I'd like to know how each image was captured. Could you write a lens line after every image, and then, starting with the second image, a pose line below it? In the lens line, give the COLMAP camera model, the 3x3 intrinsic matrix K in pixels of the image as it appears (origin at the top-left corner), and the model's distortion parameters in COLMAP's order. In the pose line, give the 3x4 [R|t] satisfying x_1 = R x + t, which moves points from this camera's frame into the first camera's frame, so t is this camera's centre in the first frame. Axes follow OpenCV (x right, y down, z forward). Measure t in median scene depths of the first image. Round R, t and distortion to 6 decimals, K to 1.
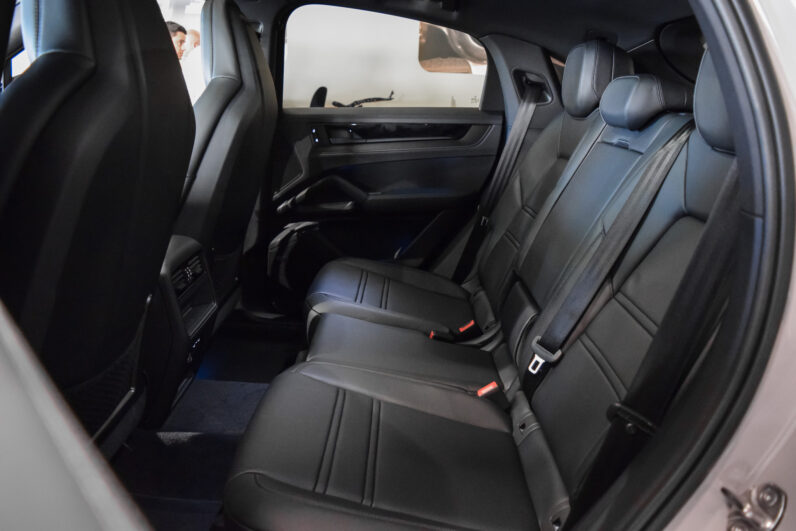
lens RADIAL K [[618.5, 0, 402.7], [0, 618.5, 269.3], [0, 0, 1]] dist [-0.093112, 0.030486]
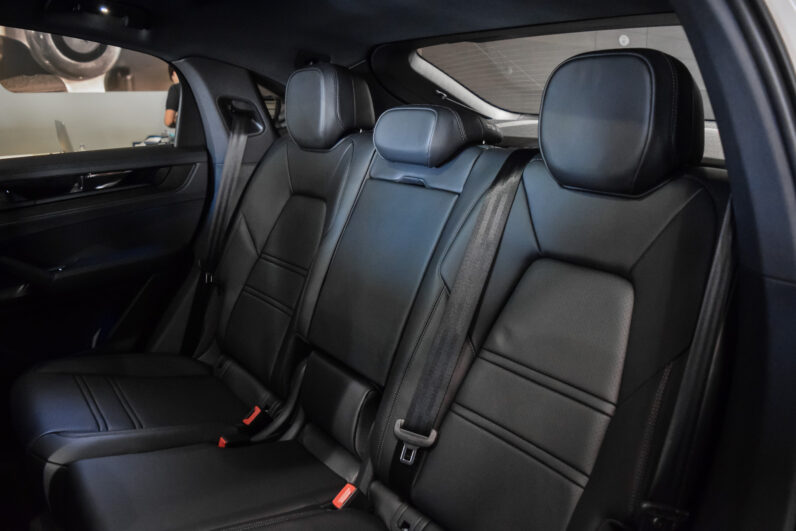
lens RADIAL K [[618.5, 0, 393.0], [0, 618.5, 268.1], [0, 0, 1]] dist [-0.093112, 0.030486]
pose [[0.802682, -0.187723, 0.566093, -0.144341], [0.193786, 0.979762, 0.050126, -0.088810], [-0.564046, 0.069465, 0.822816, 0.180302]]
